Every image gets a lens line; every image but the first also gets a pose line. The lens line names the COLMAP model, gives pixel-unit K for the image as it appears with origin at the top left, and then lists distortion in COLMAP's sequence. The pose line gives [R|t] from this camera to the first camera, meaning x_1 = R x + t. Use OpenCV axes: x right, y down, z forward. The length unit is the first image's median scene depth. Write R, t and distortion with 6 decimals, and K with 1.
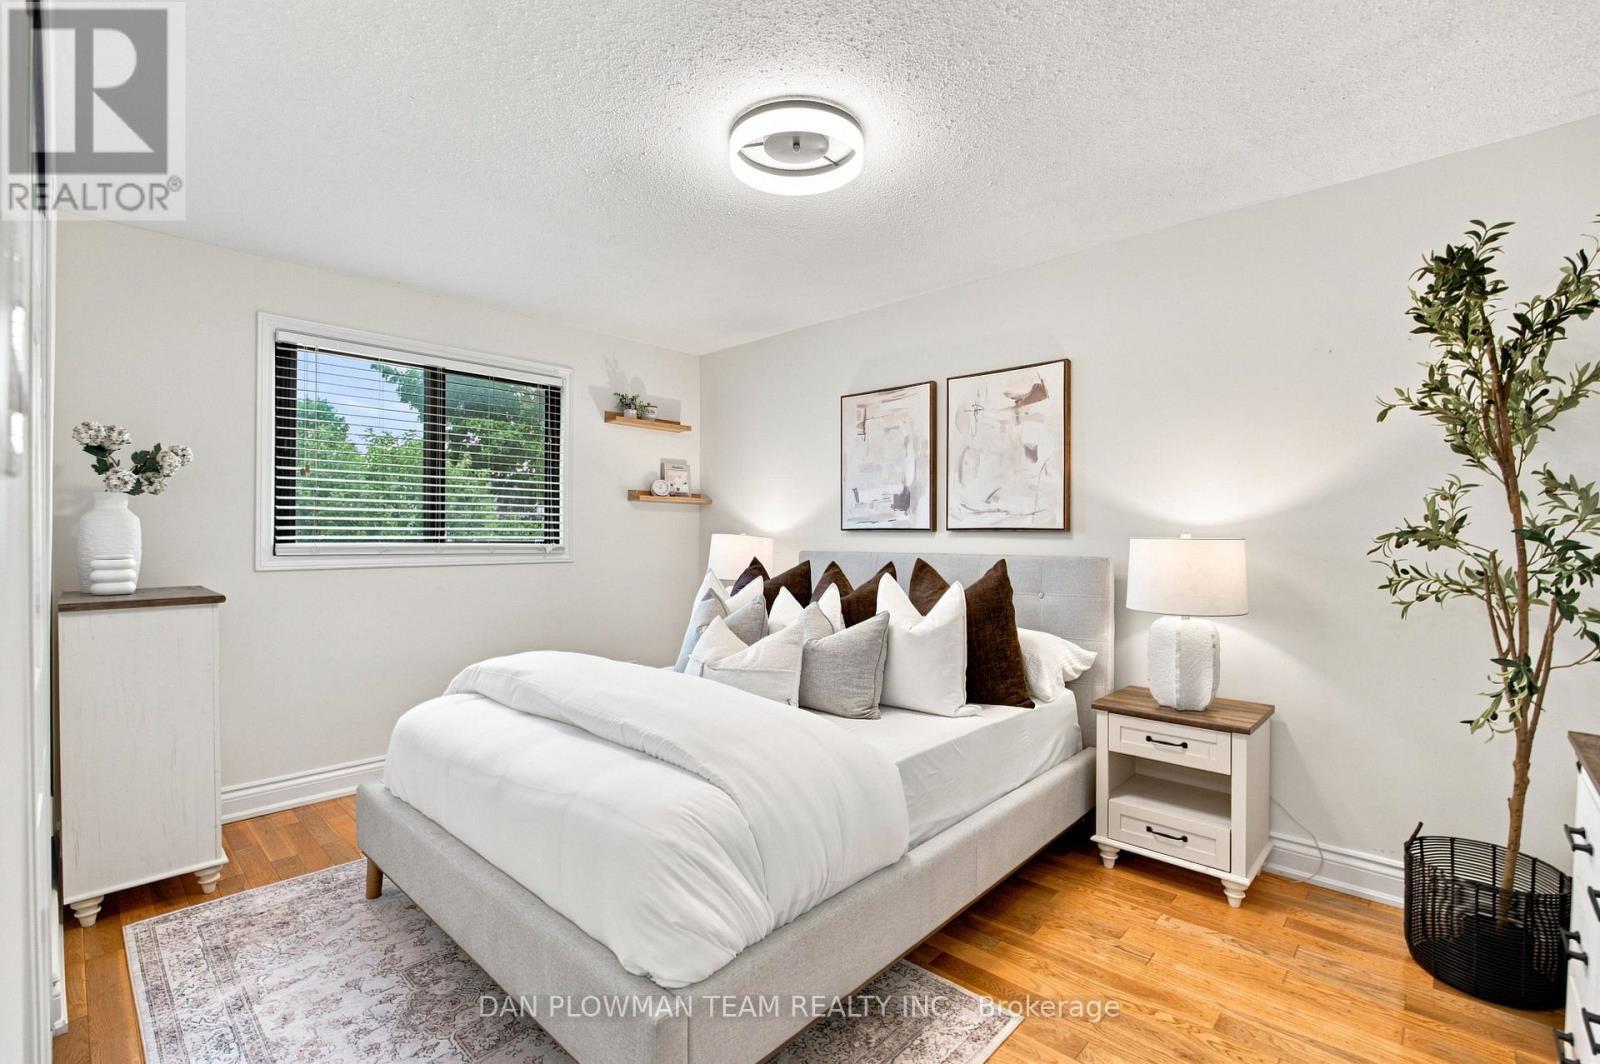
lens RADIAL K [[712.3, 0, 792.5], [0, 712.3, 532.7], [0, 0, 1]] dist [-0.005363, -0.000287]
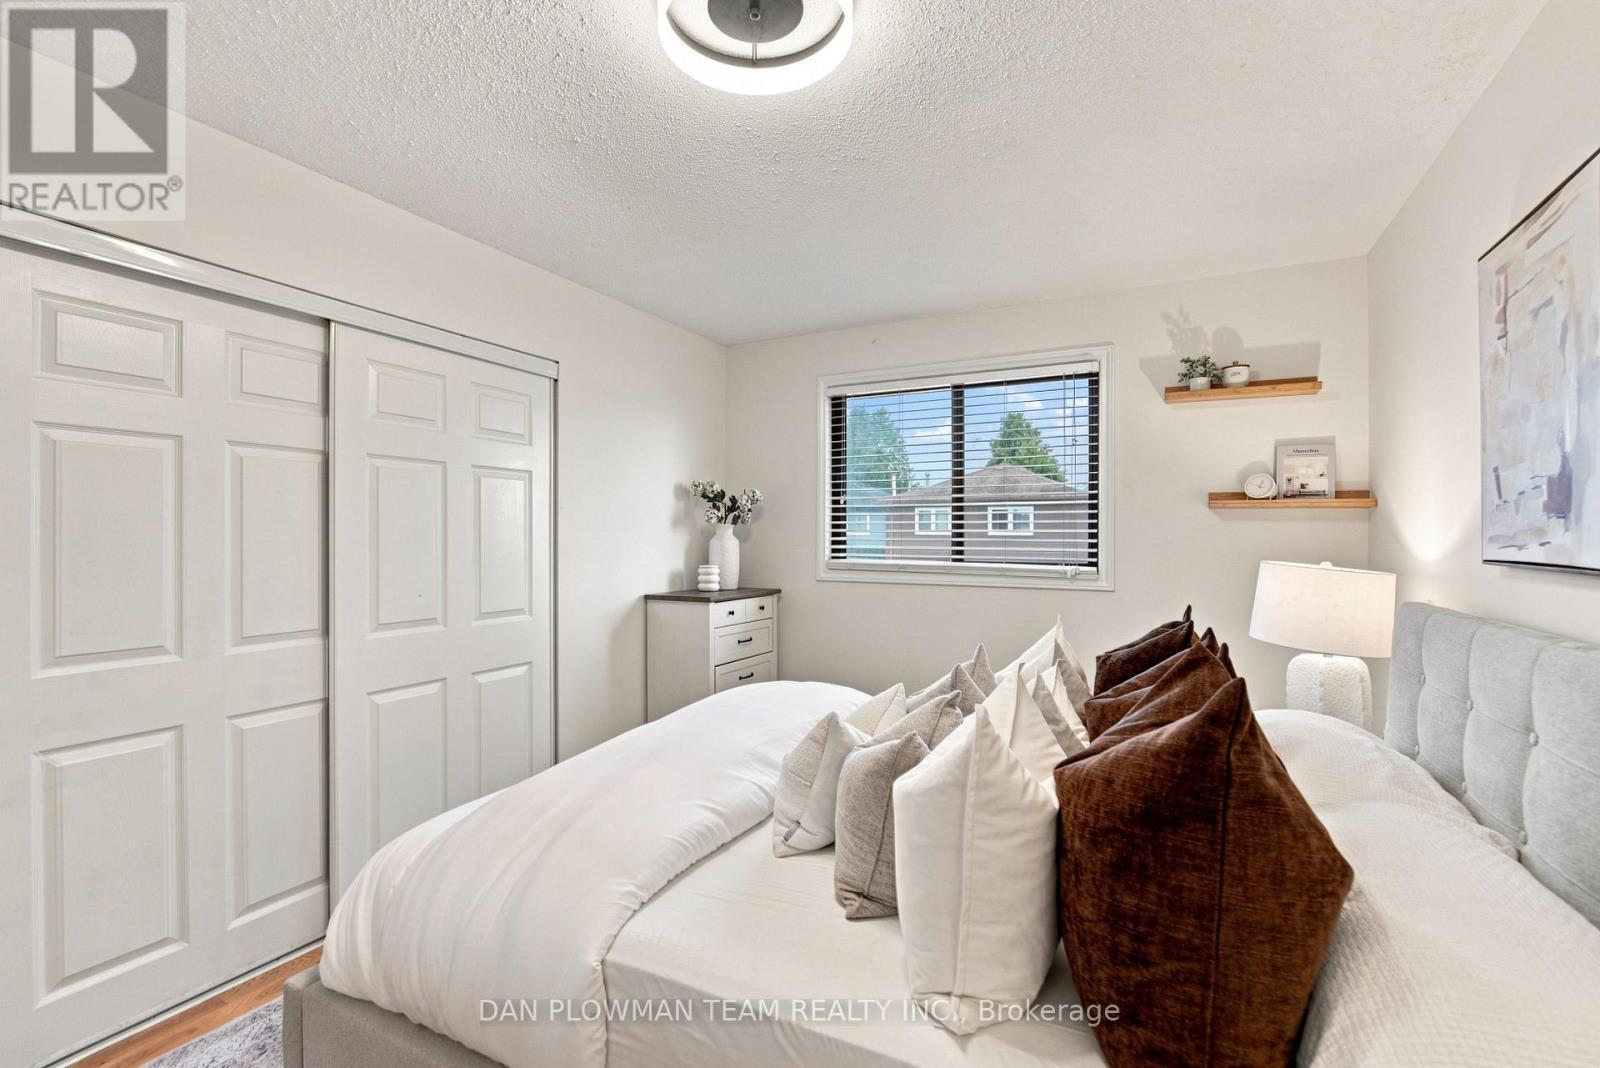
lens RADIAL K [[712.3, 0, 797.6], [0, 712.3, 542.0], [0, 0, 1]] dist [-0.005363, -0.000287]
pose [[0.278963, 0.007868, -0.960270, 0.333295], [0.000700, 0.999965, 0.008397, -0.018826], [0.960302, -0.003015, 0.278948, 0.431011]]
